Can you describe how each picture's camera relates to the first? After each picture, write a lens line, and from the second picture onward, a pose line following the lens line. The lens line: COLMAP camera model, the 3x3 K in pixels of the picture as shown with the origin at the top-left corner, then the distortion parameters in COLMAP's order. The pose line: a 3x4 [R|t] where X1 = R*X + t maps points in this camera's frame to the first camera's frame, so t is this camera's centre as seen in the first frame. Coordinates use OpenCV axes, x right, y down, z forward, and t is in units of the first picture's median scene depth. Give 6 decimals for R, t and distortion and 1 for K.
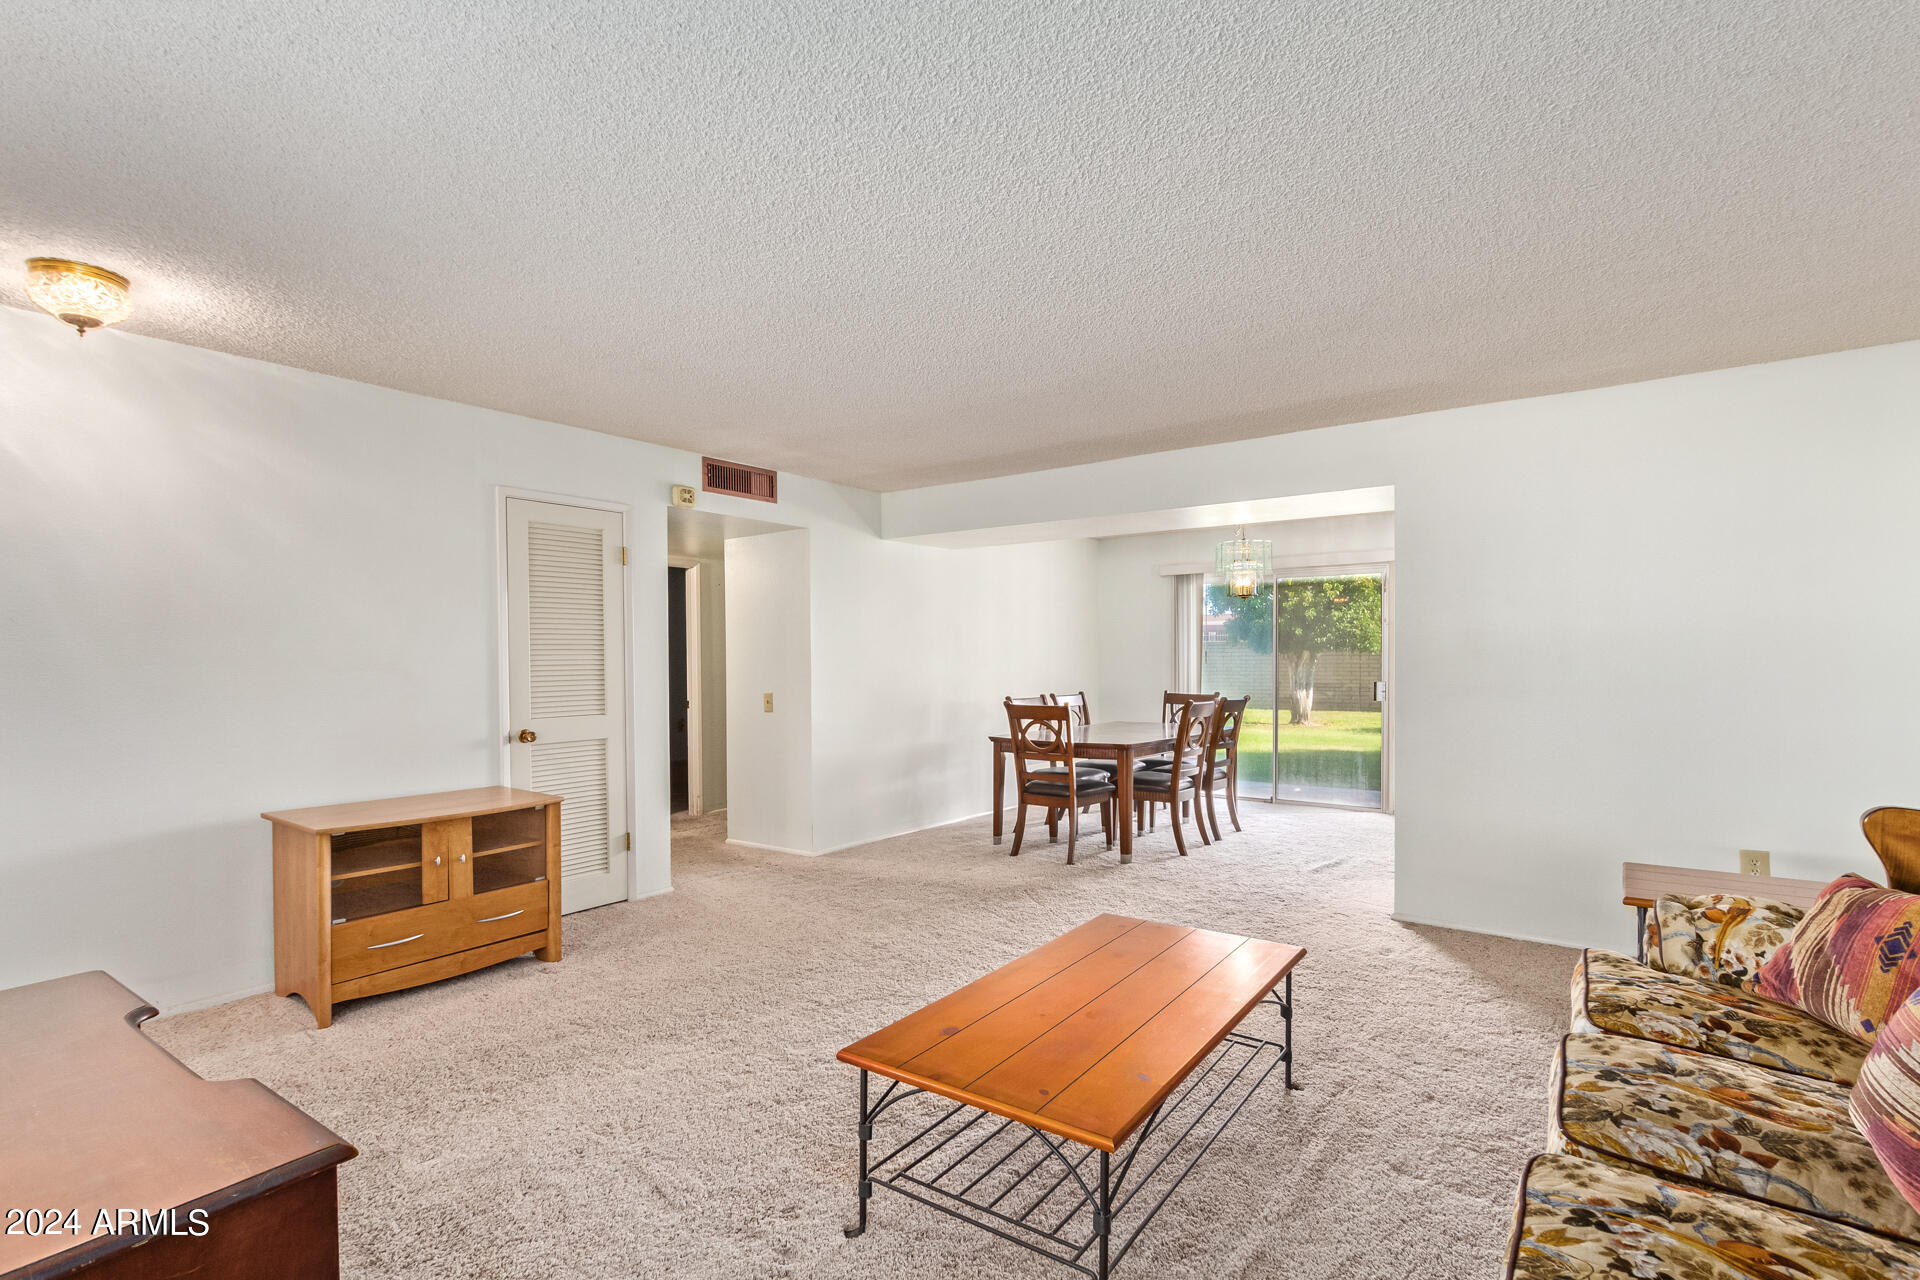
lens RADIAL K [[911.5, 0, 964.9], [0, 911.5, 674.2], [0, 0, 1]] dist [0.009671, -0.000640]
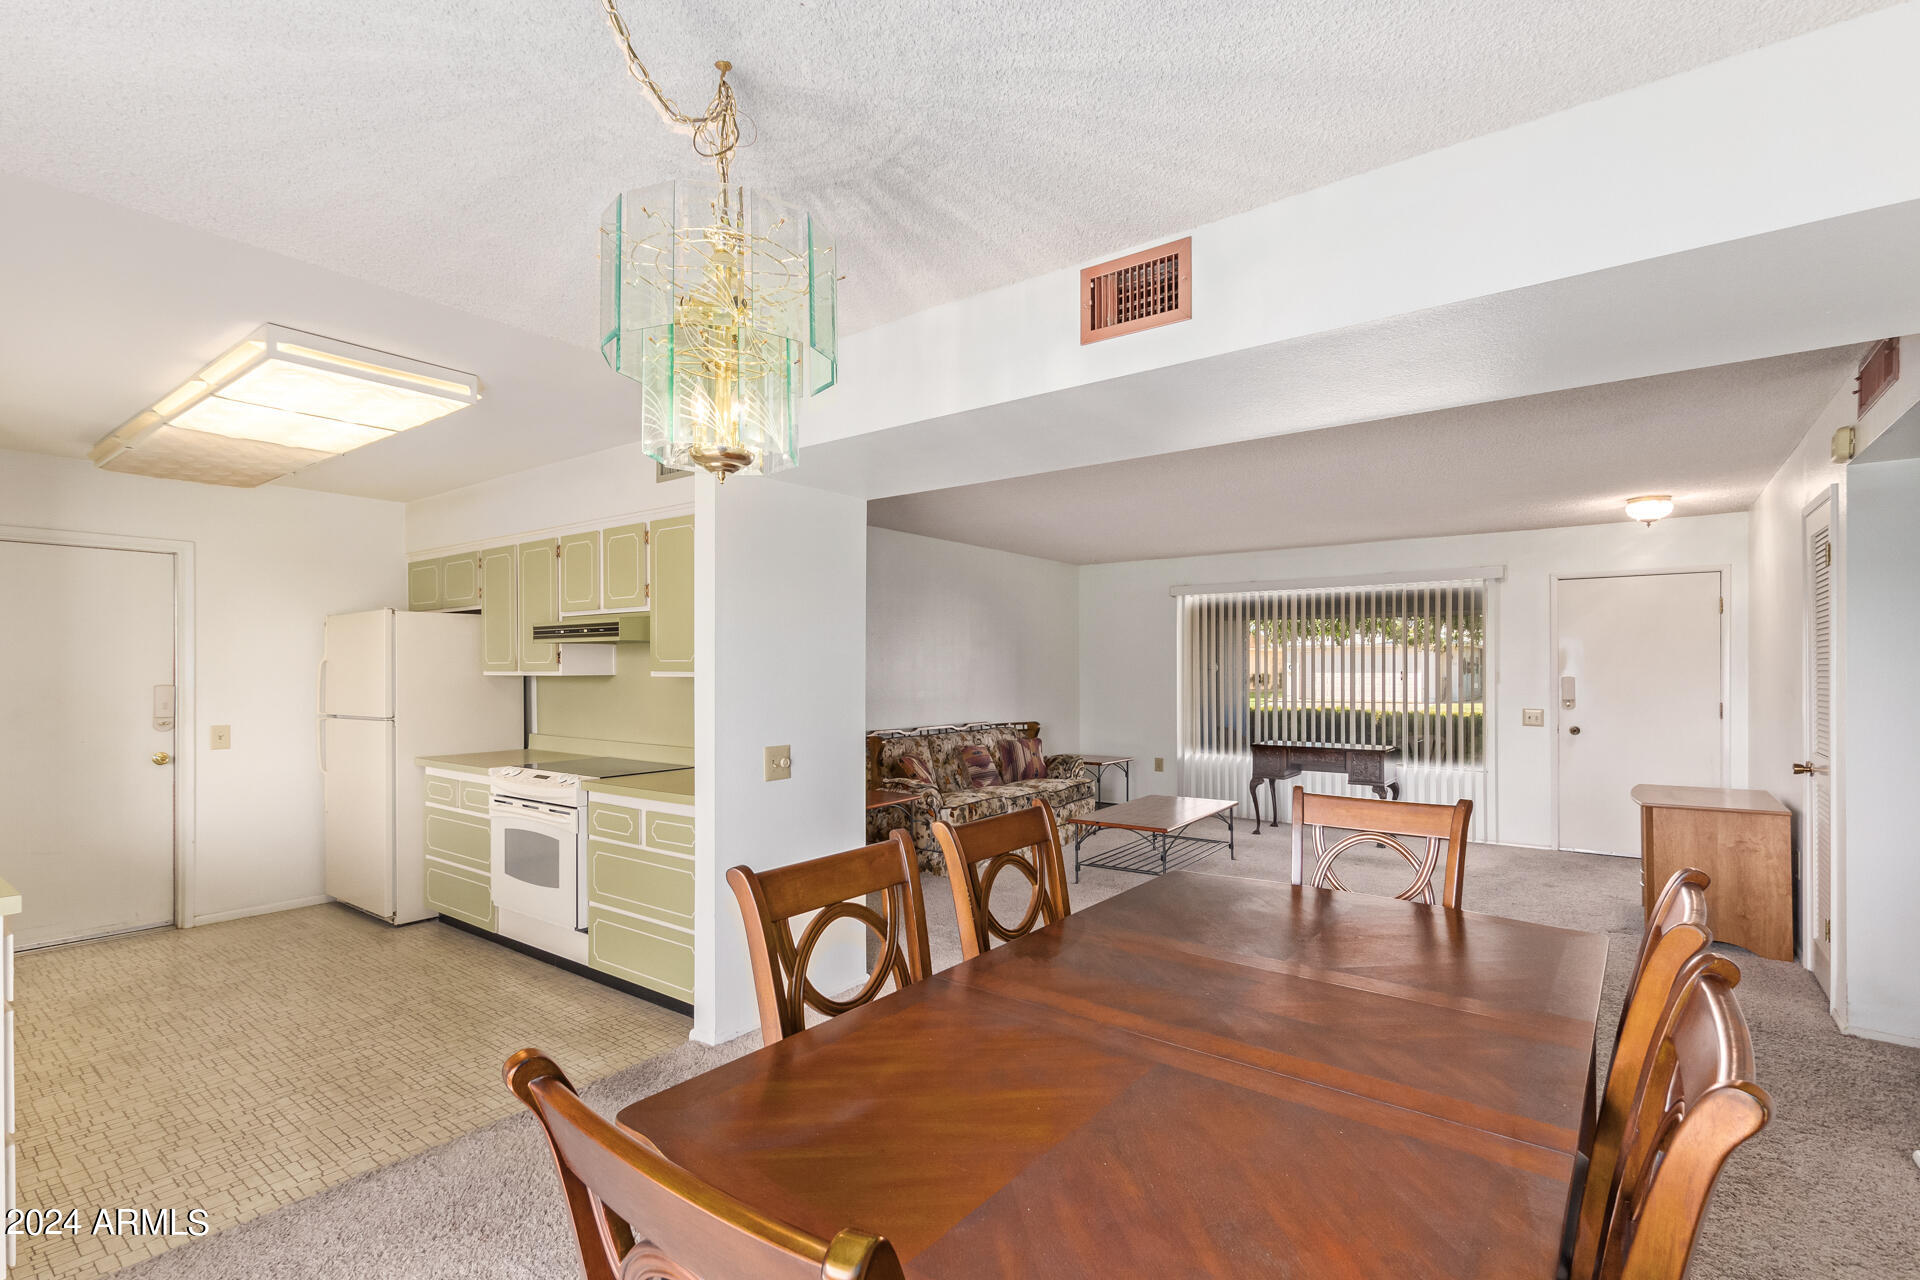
lens RADIAL K [[875.9, 0, 949.4], [0, 875.9, 675.2], [0, 0, 1]] dist [0.018321, 0.000058]
pose [[-0.999610, 0.007441, 0.026919, 0.370446], [0.008133, 0.999637, 0.025692, -0.058862], [-0.026718, 0.025901, -0.999307, 1.923577]]
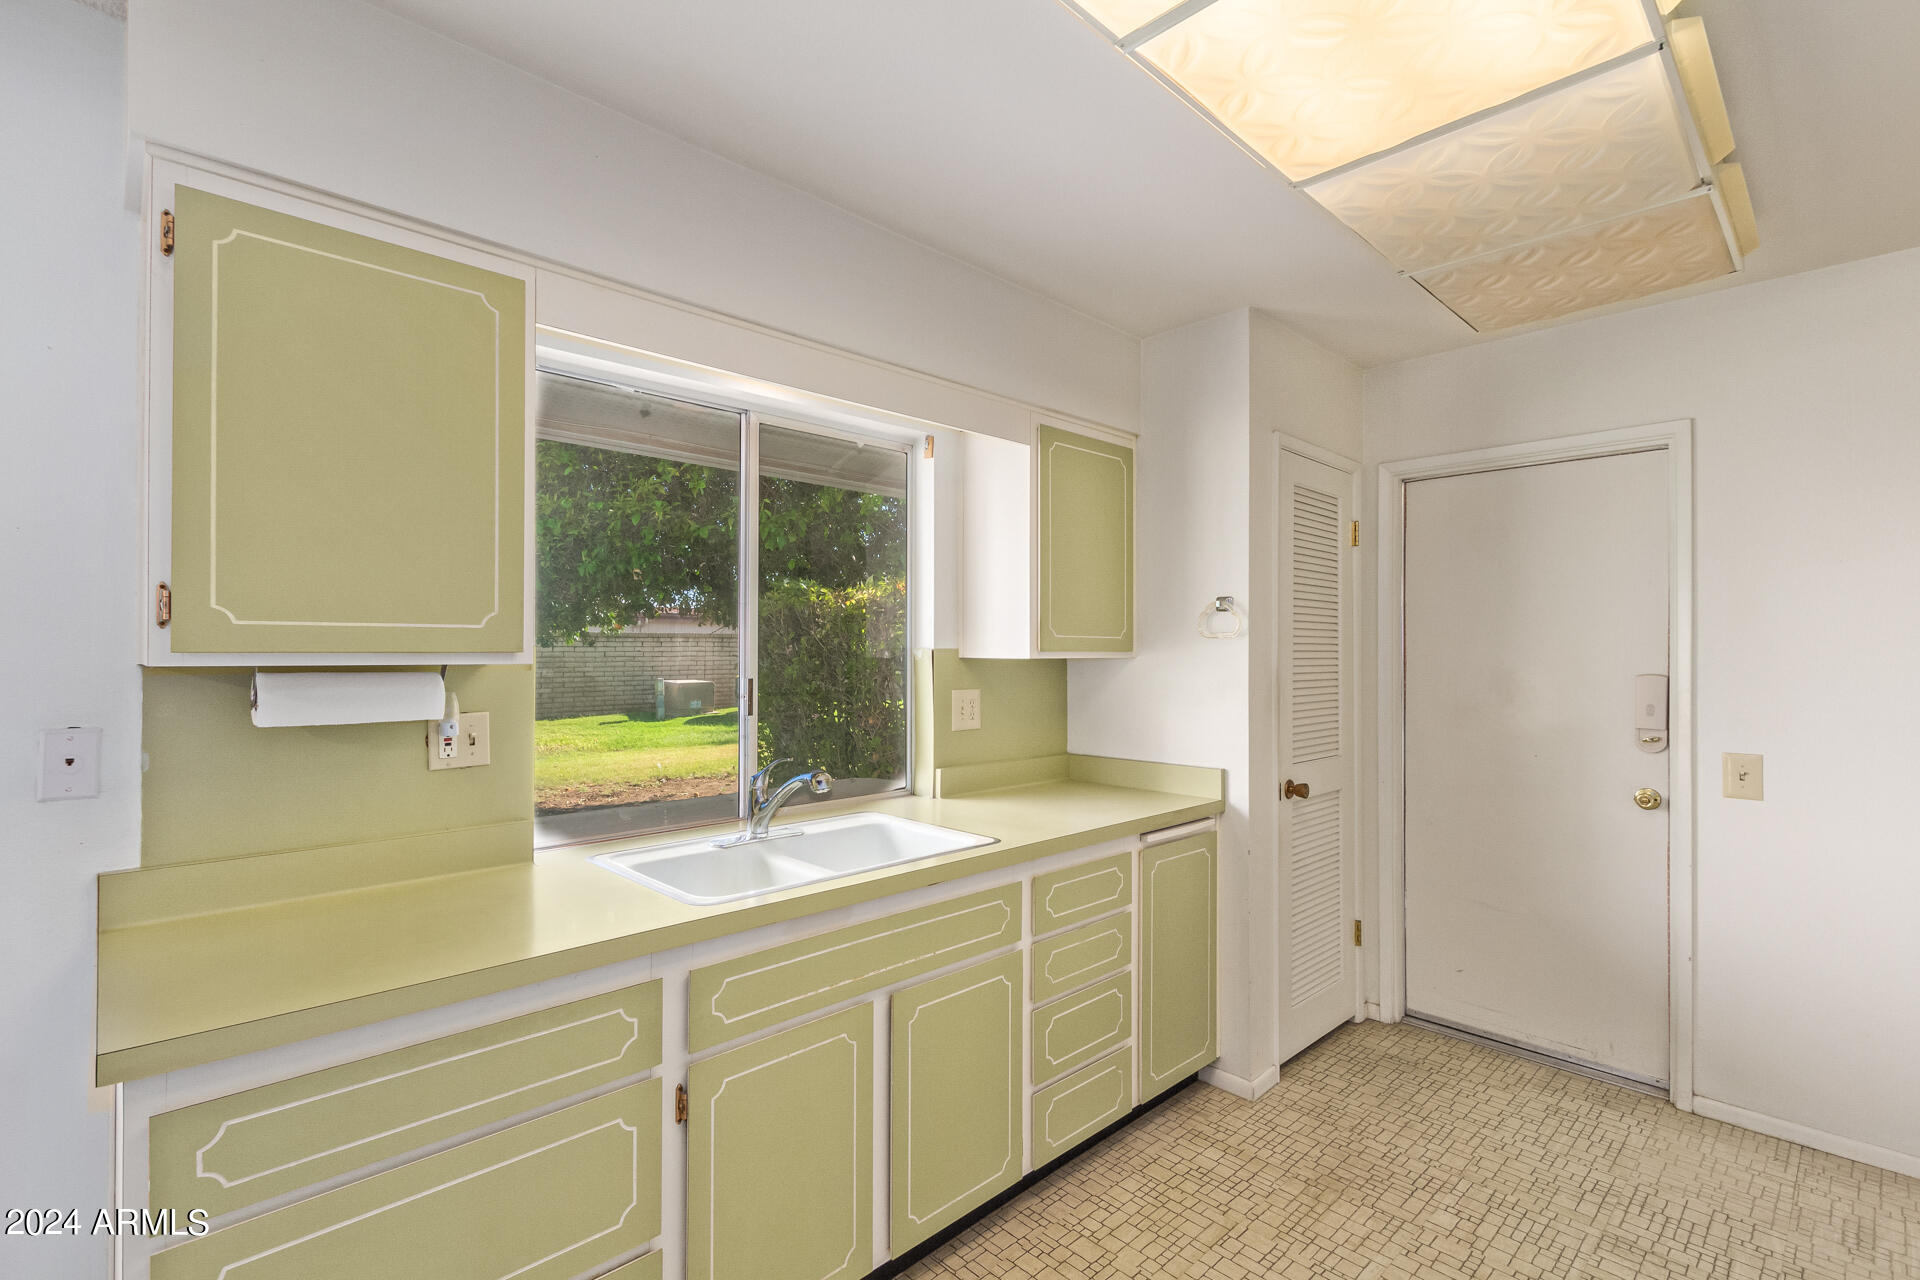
lens RADIAL K [[883.8, 0, 941.3], [0, 883.8, 643.9], [0, 0, 1]] dist [0.005141, 0.000324]
pose [[0.180475, 0.015380, 0.983459, 0.649634], [0.015235, 0.999714, -0.018430, -0.044060], [-0.983462, 0.018309, 0.180189, 1.227351]]
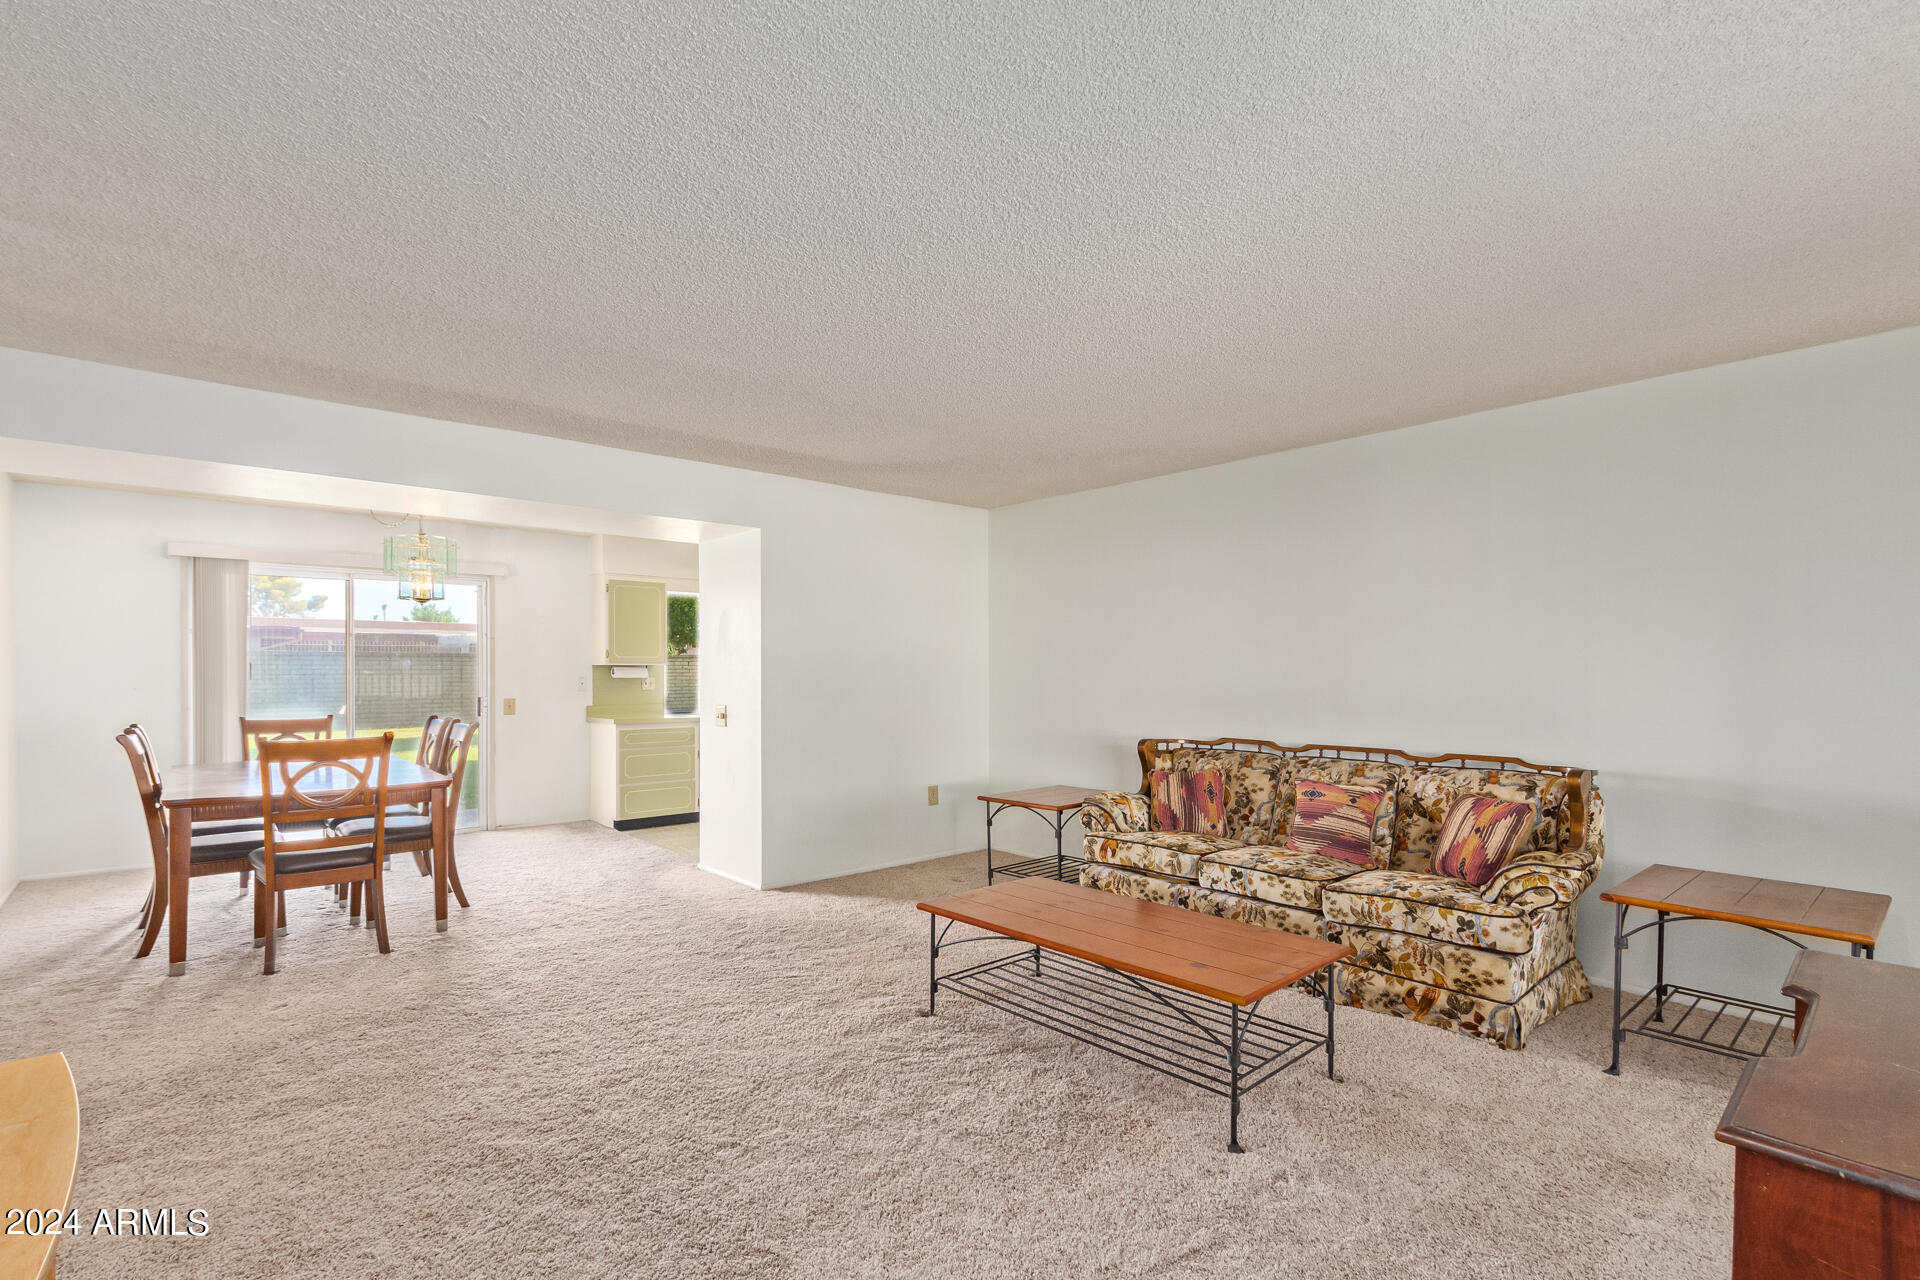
lens RADIAL K [[875.9, 0, 949.4], [0, 875.9, 675.2], [0, 0, 1]] dist [0.018321, 0.000058]
pose [[0.218018, 0.002192, 0.975942, -0.626505], [0.016237, 0.999851, -0.005873, -0.004494], [-0.975810, 0.017127, 0.217950, 0.520836]]
